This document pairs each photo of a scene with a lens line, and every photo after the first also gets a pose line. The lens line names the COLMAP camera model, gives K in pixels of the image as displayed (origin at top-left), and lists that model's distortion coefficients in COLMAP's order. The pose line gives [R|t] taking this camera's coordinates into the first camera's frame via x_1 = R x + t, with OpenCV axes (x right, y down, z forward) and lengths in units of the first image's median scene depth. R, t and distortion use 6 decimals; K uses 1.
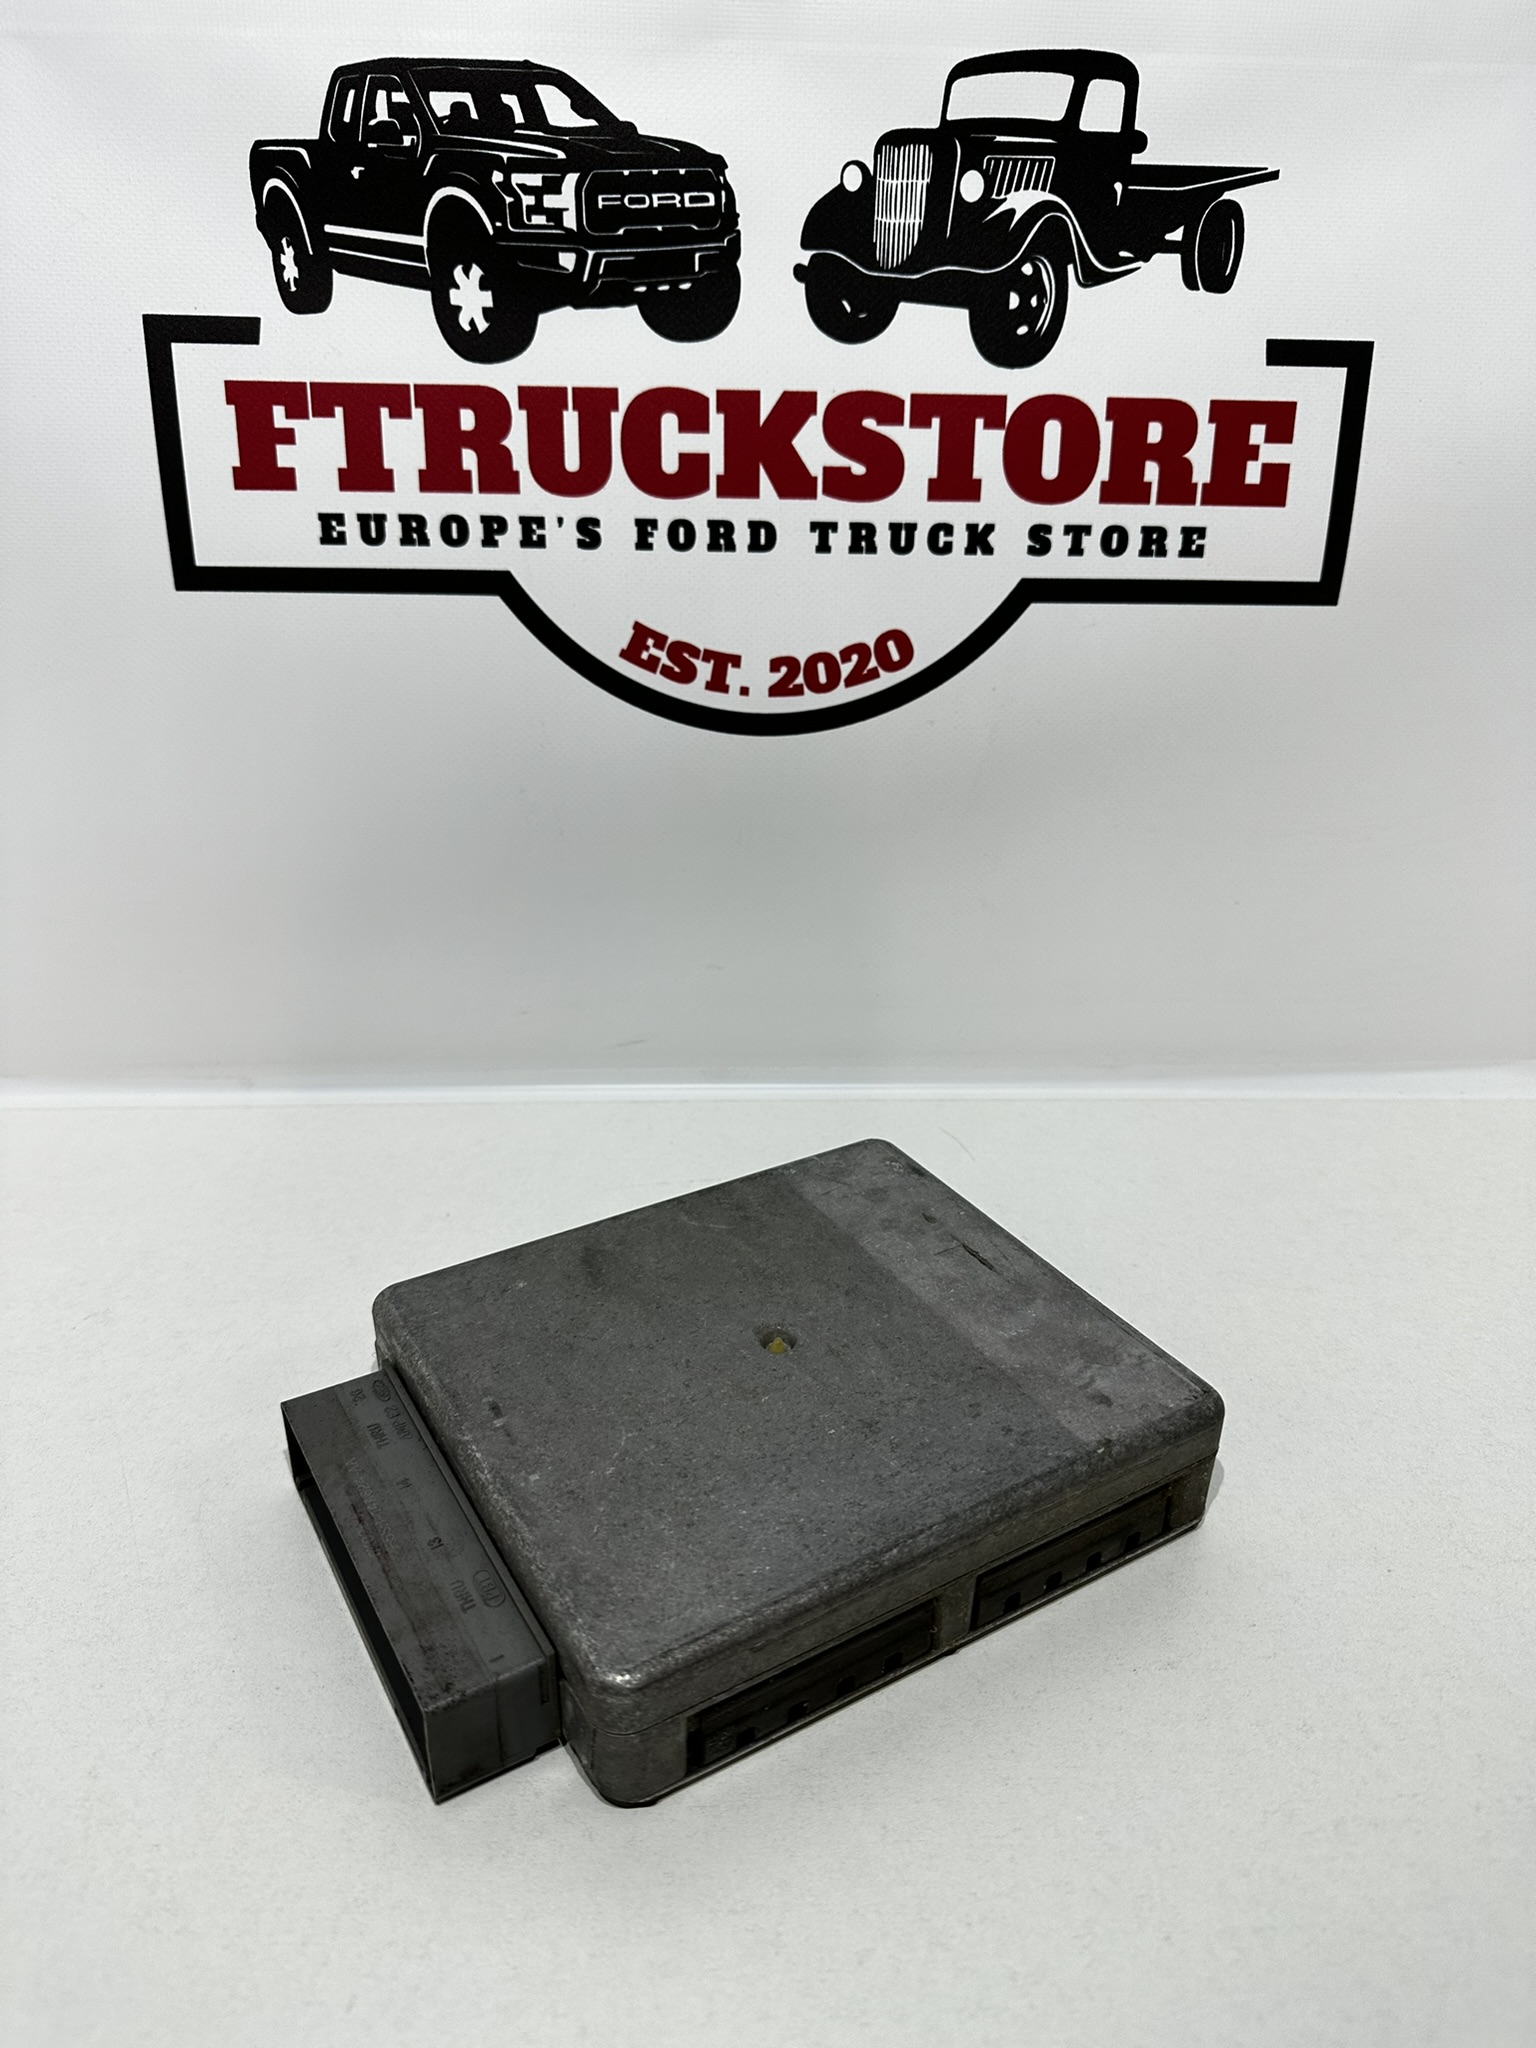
lens RADIAL K [[1493.9, 0, 771.1], [0, 1493.9, 1036.8], [0, 0, 1]] dist [-0.004011, -0.006657]
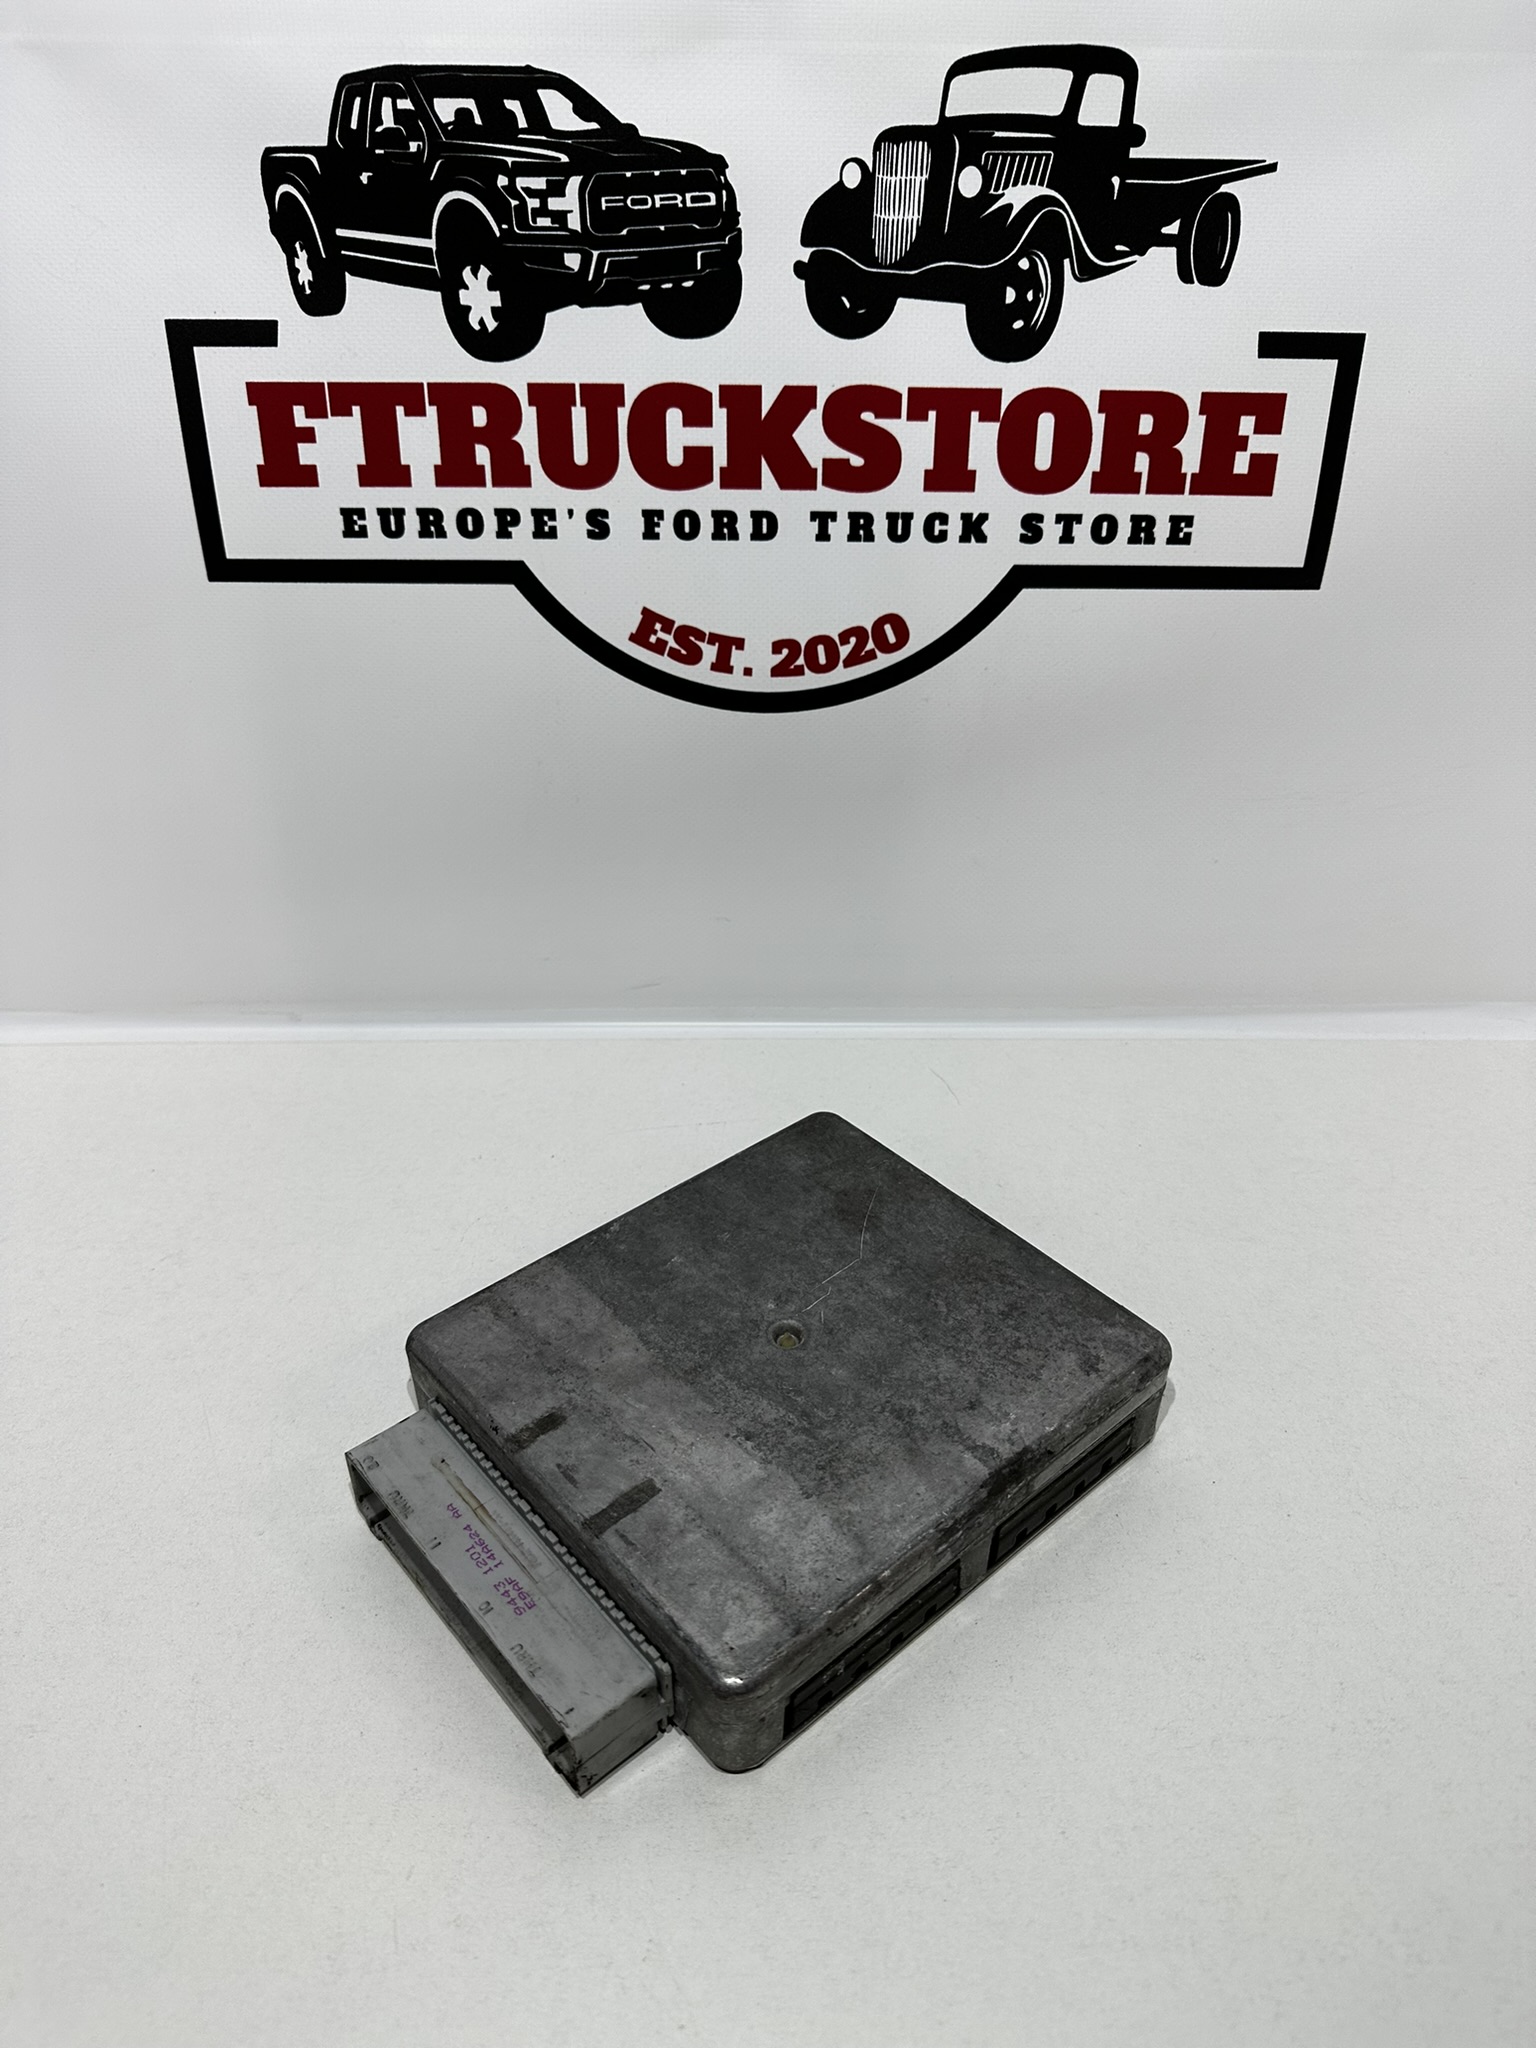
lens RADIAL K [[1493.9, 0, 773.5], [0, 1493.9, 1038.6], [0, 0, 1]] dist [-0.004011, -0.006657]
pose [[0.999679, 0.008243, -0.023970, 0.029945], [-0.004768, 0.989918, 0.141562, -0.135301], [0.024895, -0.141402, 0.989639, -0.084885]]
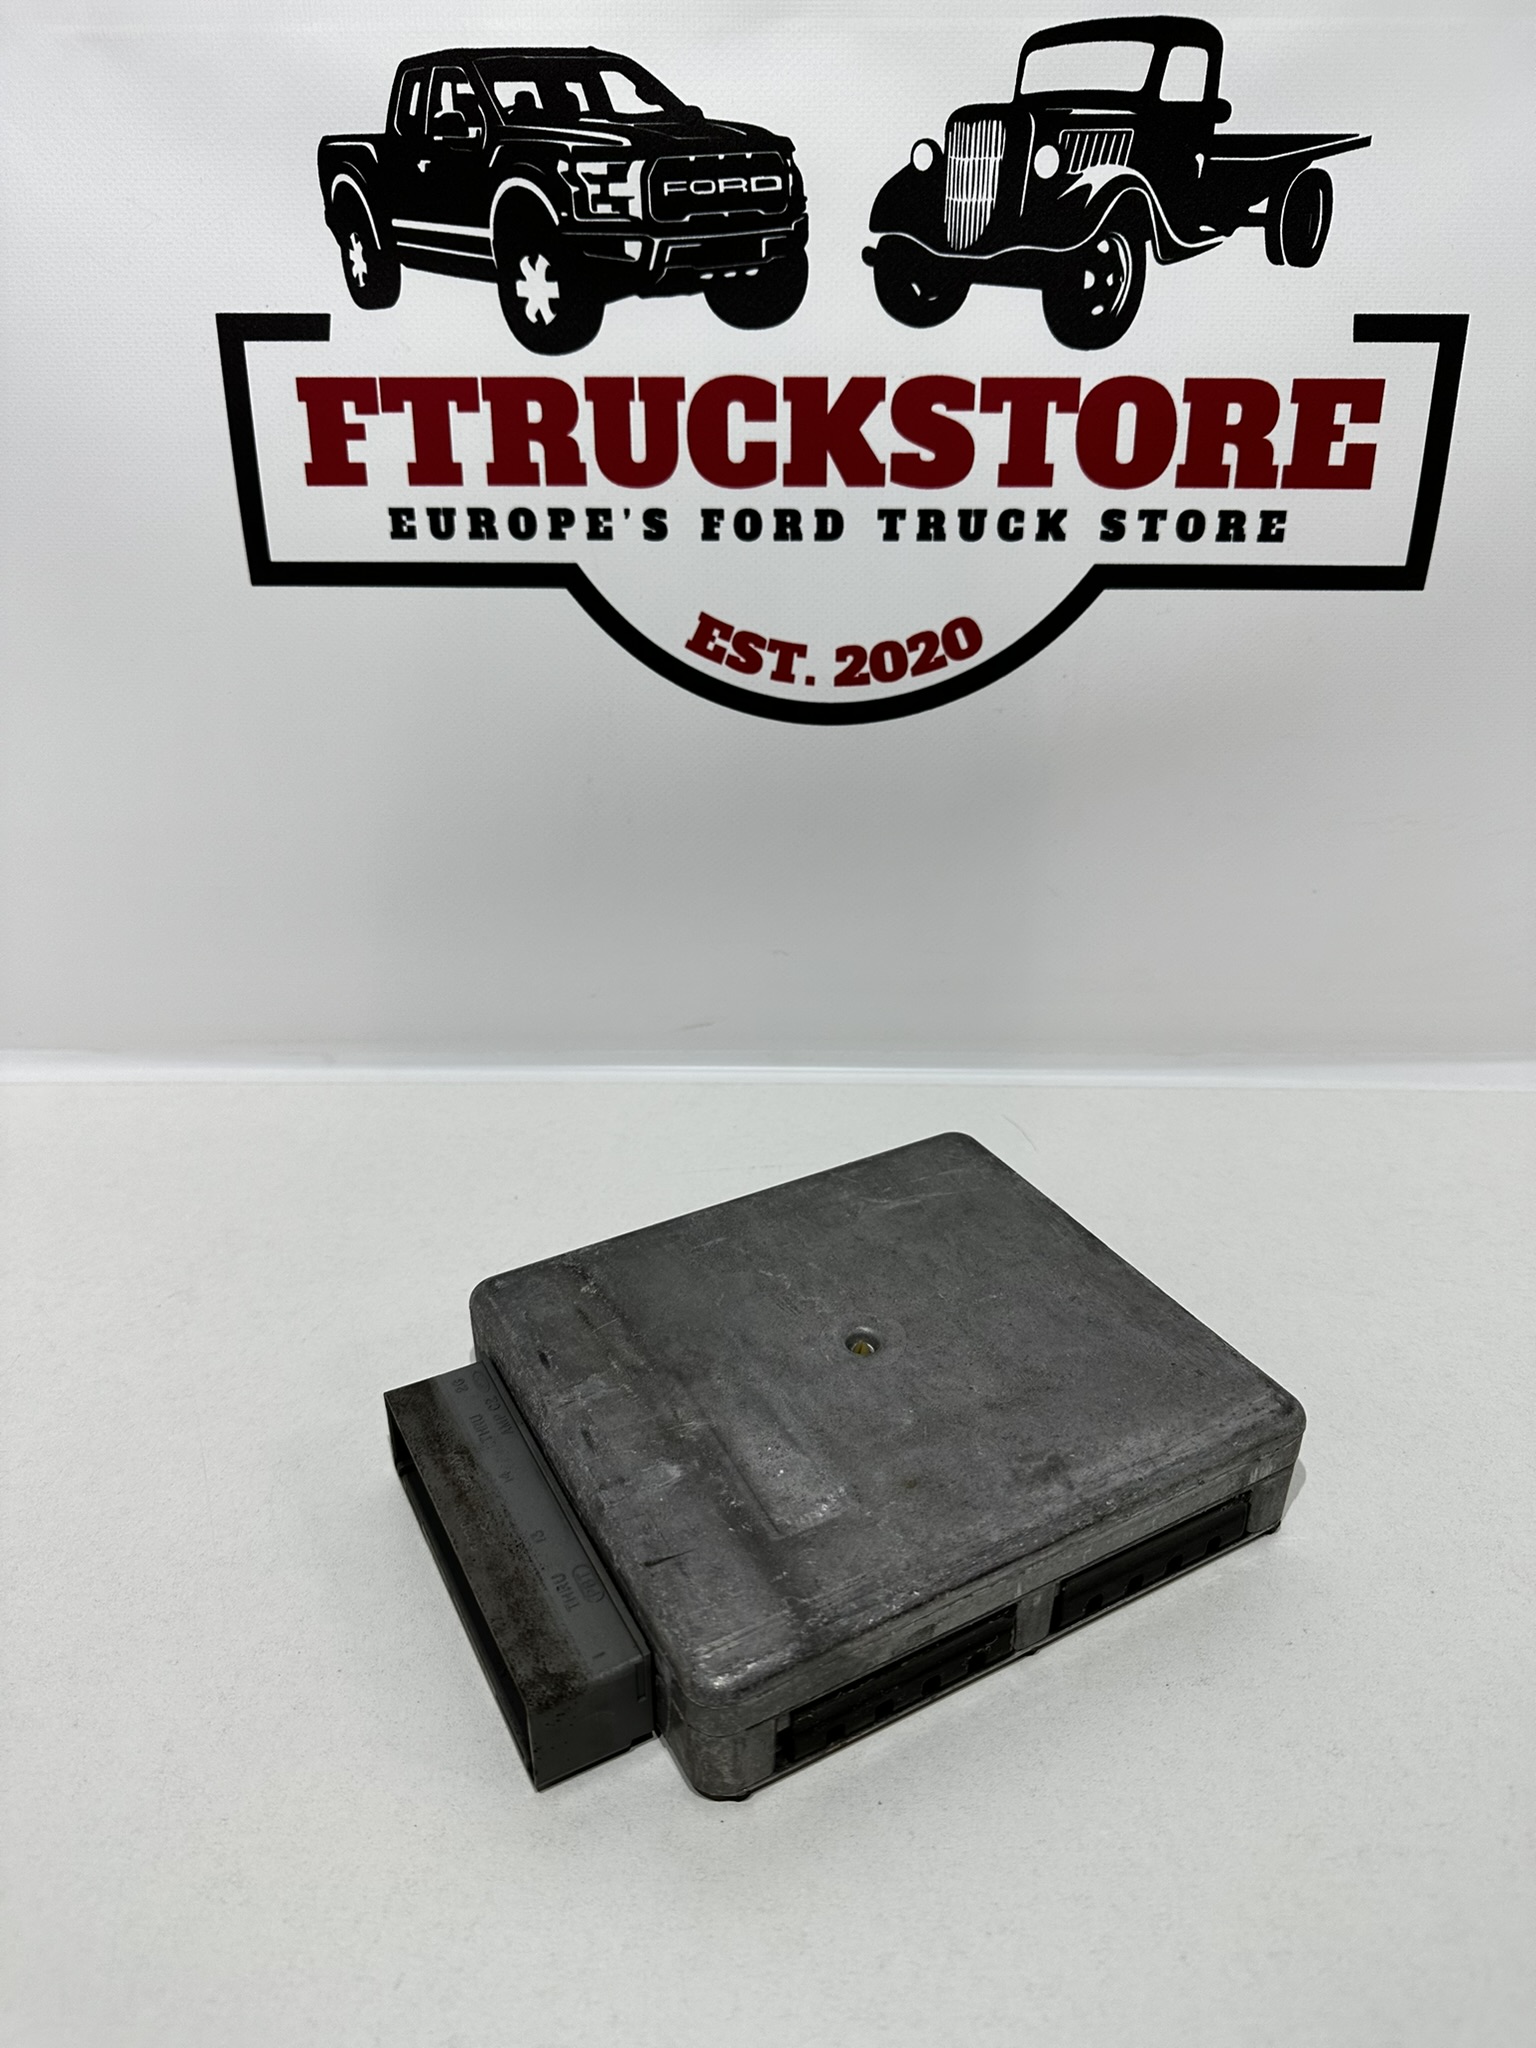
lens RADIAL K [[1493.9, 0, 768.8], [0, 1493.9, 1037.3], [0, 0, 1]] dist [-0.004011, -0.006657]
pose [[0.997722, 0.012524, -0.066294, 0.025255], [-0.009367, 0.998817, 0.047718, -0.044753], [0.066813, -0.046988, 0.996658, -0.006509]]
